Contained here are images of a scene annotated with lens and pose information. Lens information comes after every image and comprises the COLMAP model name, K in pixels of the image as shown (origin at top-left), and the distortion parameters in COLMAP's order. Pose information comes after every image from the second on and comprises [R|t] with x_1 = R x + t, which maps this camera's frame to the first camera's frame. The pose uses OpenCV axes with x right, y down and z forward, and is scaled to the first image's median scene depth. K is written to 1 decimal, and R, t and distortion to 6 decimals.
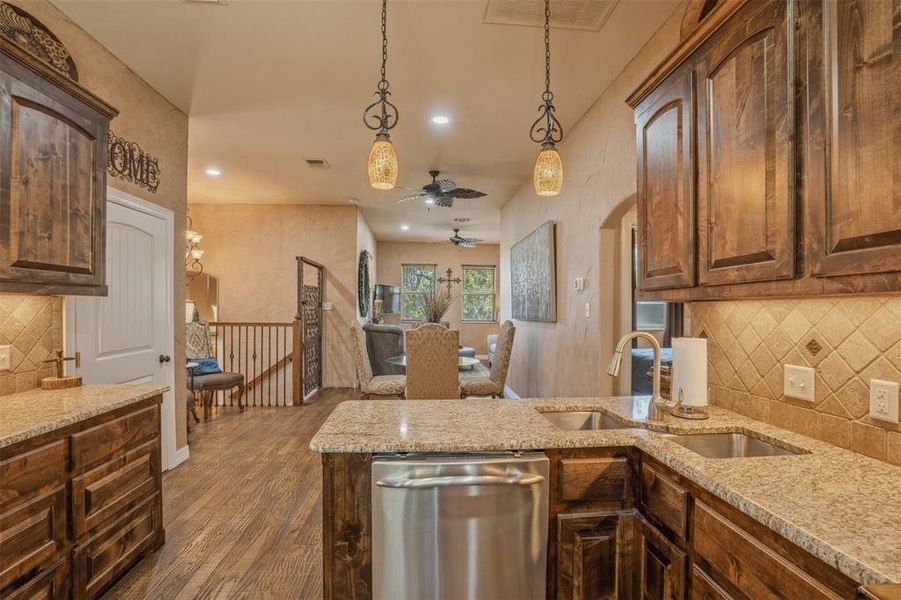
lens RADIAL K [[421.0, 0, 449.4], [0, 421.0, 305.4], [0, 0, 1]] dist [-0.065976, 0.024520]
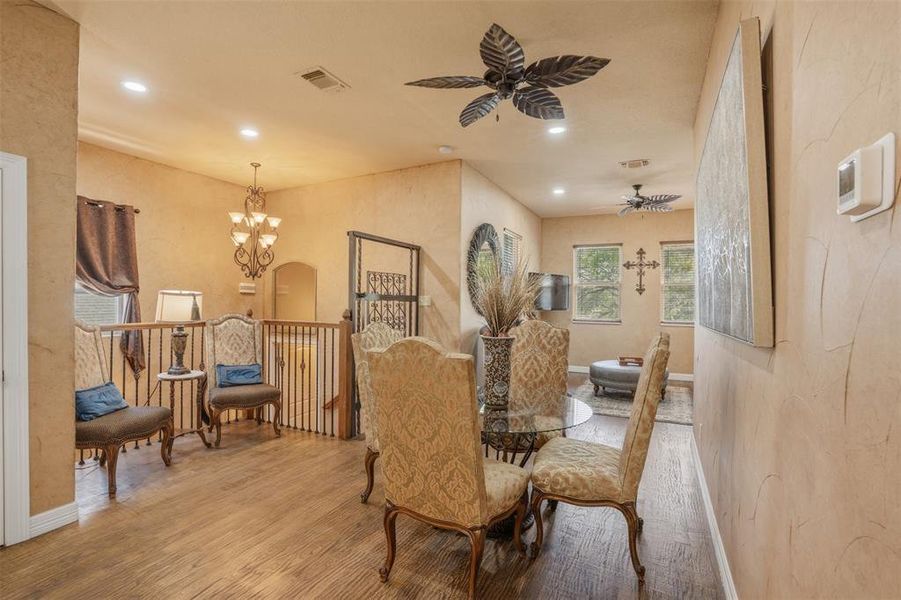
lens RADIAL K [[421.0, 0, 449.4], [0, 421.0, 305.4], [0, 0, 1]] dist [-0.065976, 0.024520]
pose [[0.862139, 0.007369, -0.506619, 0.153714], [-0.001582, 0.999929, 0.011852, 0.001625], [0.506670, -0.009417, 0.862089, 0.472867]]
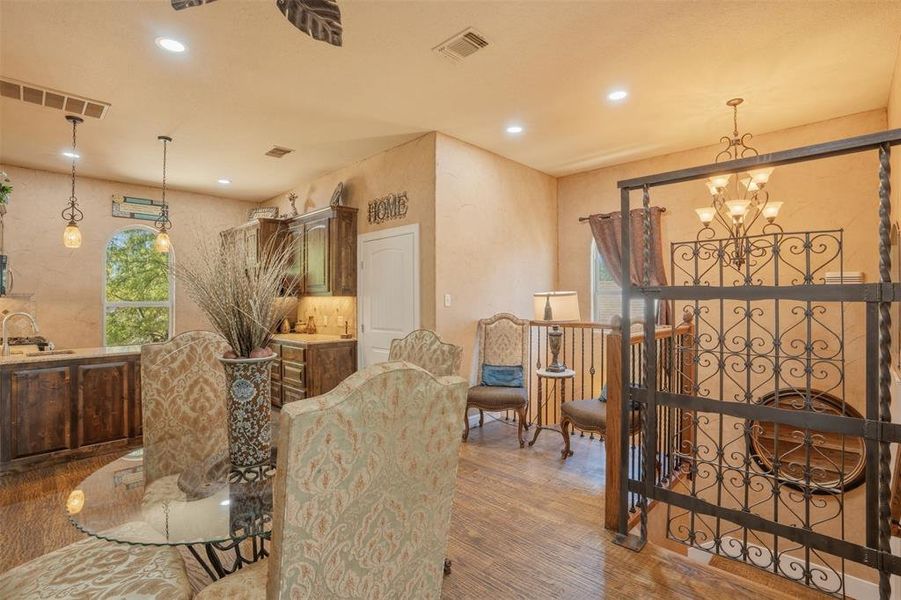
lens RADIAL K [[433.5, 0, 451.5], [0, 433.5, 297.0], [0, 0, 1]] dist [-0.068787, 0.029281]
pose [[-0.749644, -0.008507, -0.661786, 0.061899], [-0.000182, 0.999920, -0.012648, 0.004370], [0.661841, -0.009361, -0.749586, 1.196133]]
